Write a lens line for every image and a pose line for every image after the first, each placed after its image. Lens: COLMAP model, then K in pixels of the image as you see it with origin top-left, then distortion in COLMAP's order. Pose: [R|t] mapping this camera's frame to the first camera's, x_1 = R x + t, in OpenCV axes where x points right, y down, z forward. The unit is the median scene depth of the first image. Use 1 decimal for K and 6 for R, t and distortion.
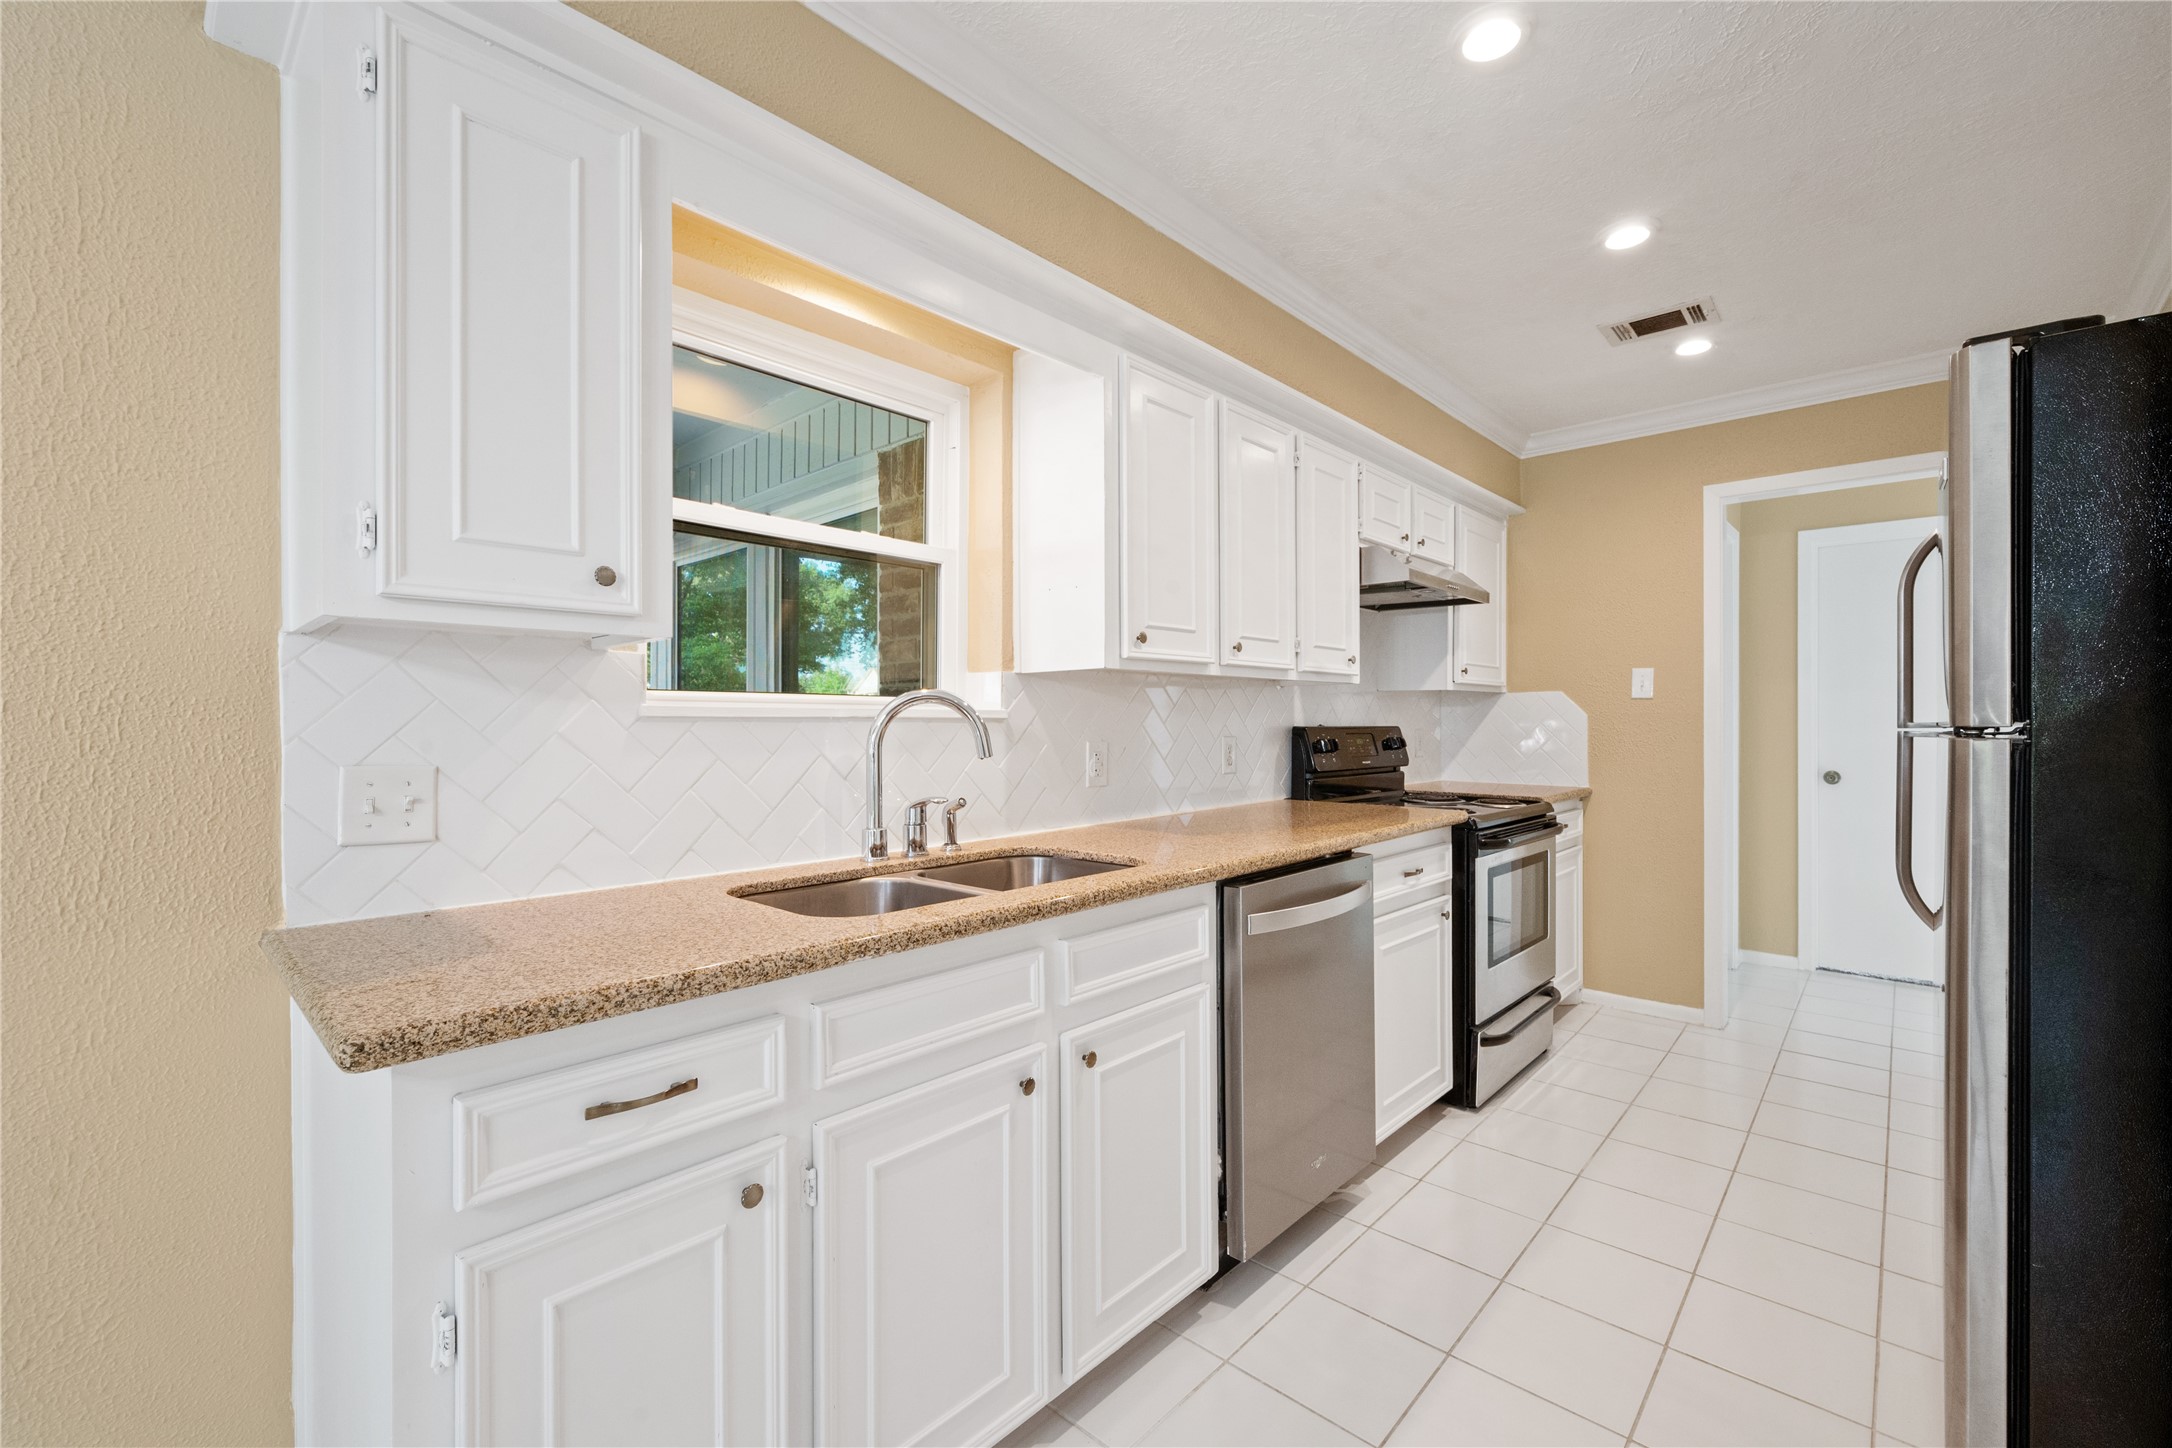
lens RADIAL K [[897.0, 0, 1089.6], [0, 897.0, 723.2], [0, 0, 1]] dist [0.000175, -0.000108]
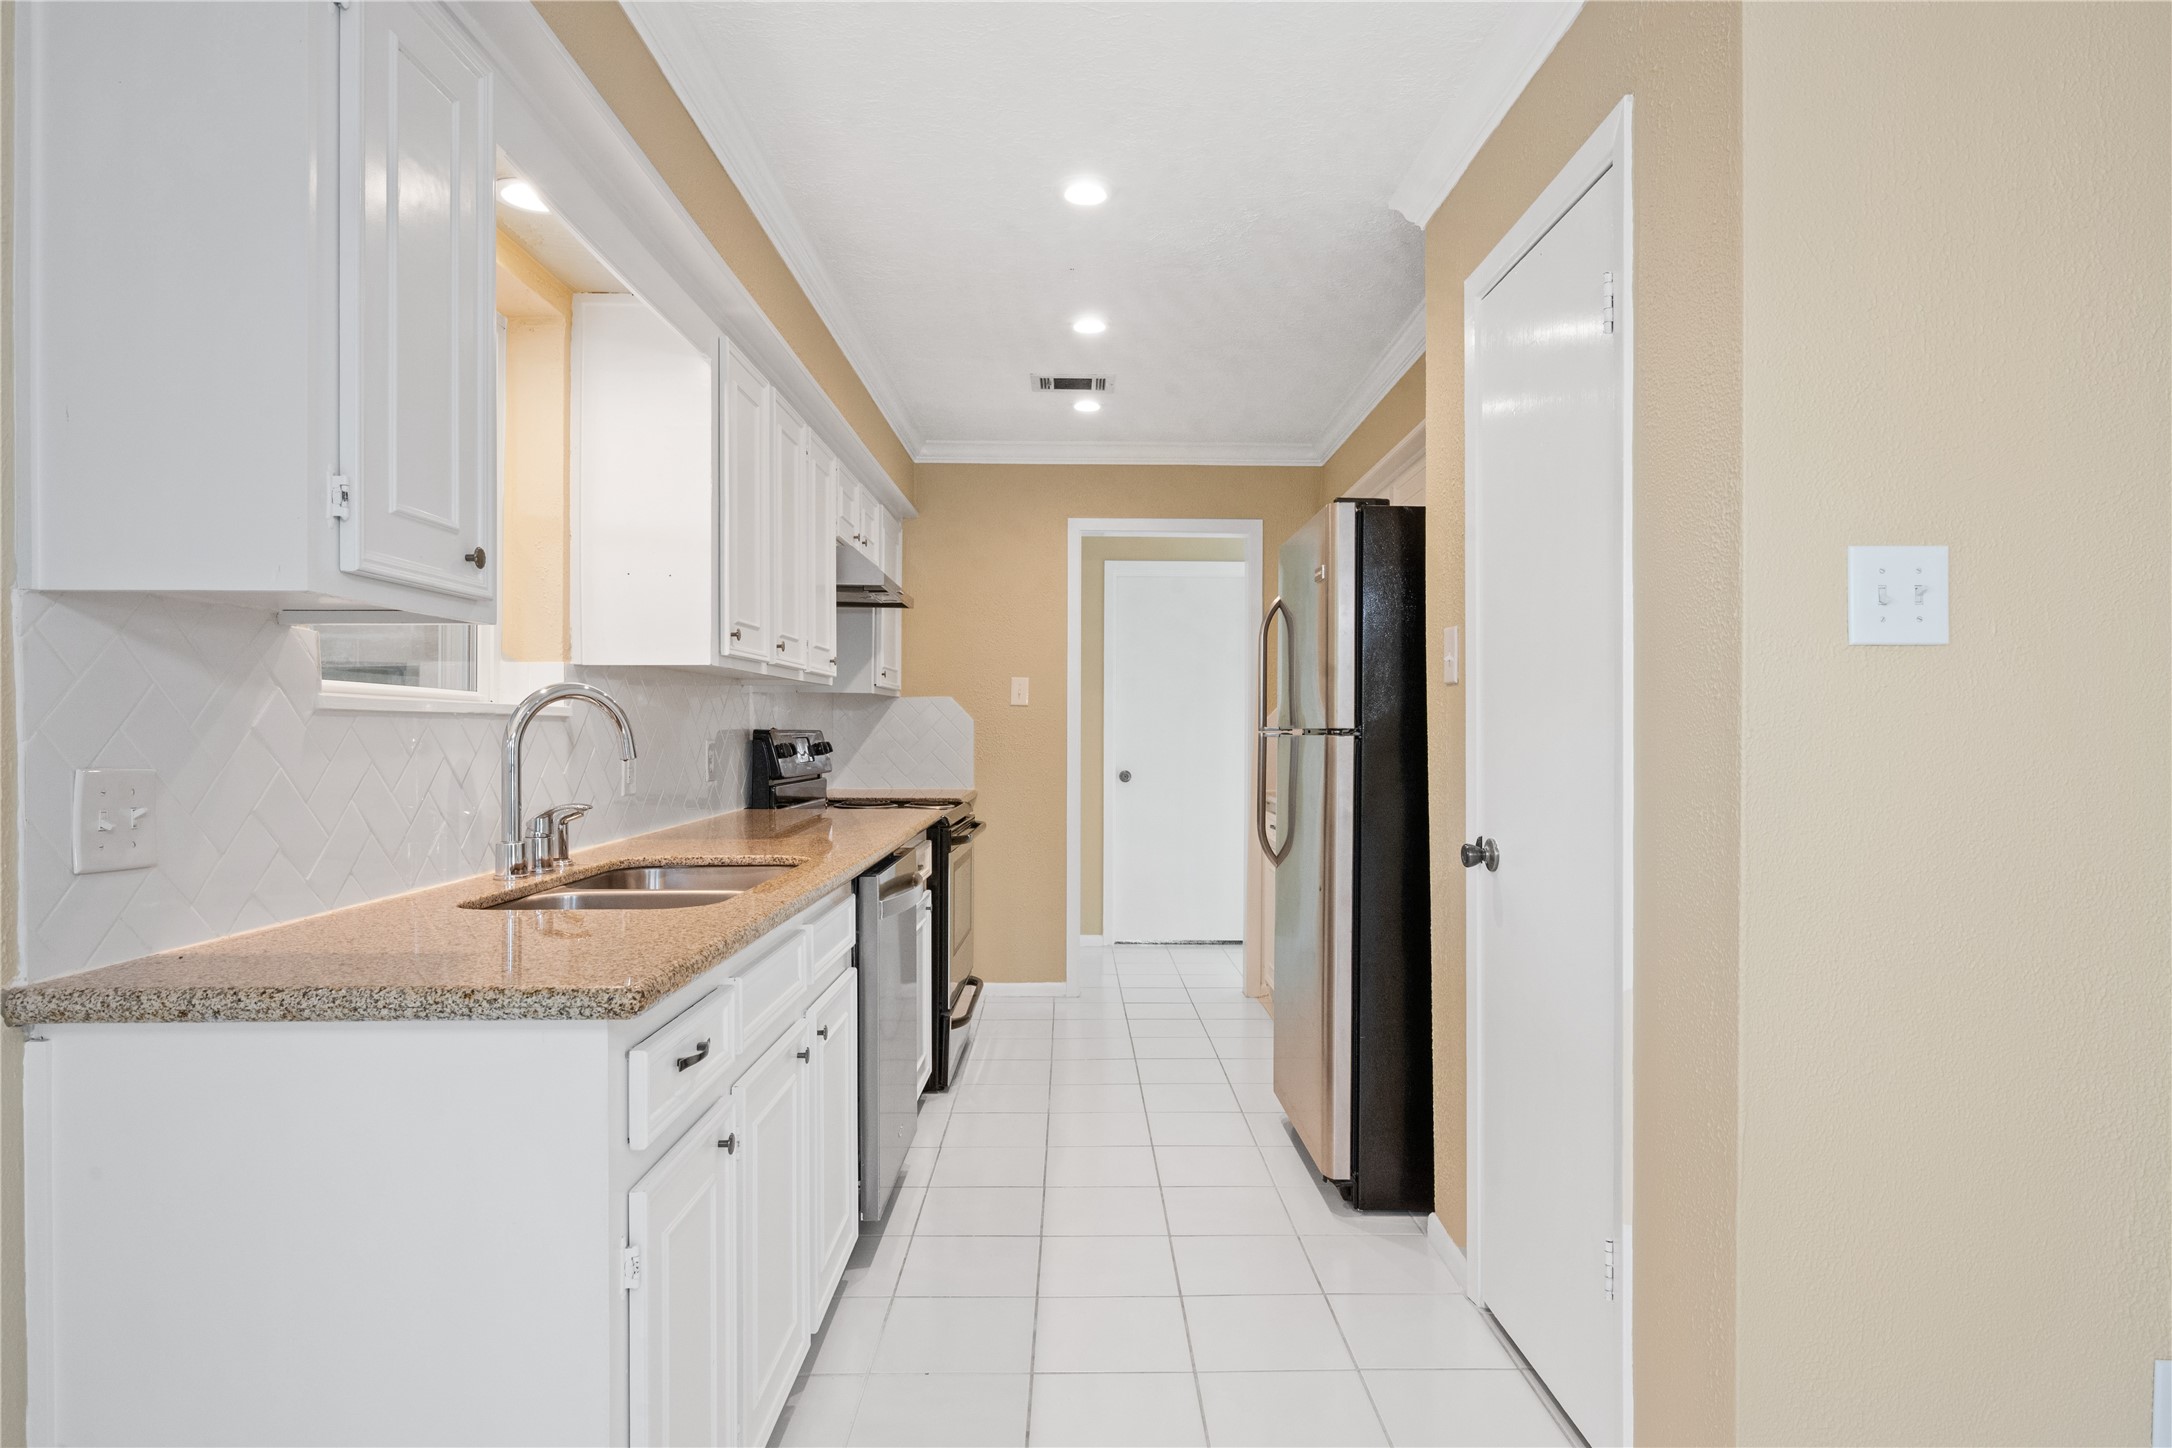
lens RADIAL K [[1199.9, 0, 1084.6], [0, 1199.9, 731.9], [0, 0, 1]] dist [-0.000573, -0.000699]
pose [[0.731642, 0.003726, 0.681679, -0.425334], [-0.004937, 0.999988, -0.000167, 0.005643], [-0.681671, -0.003244, 0.731651, -0.153550]]
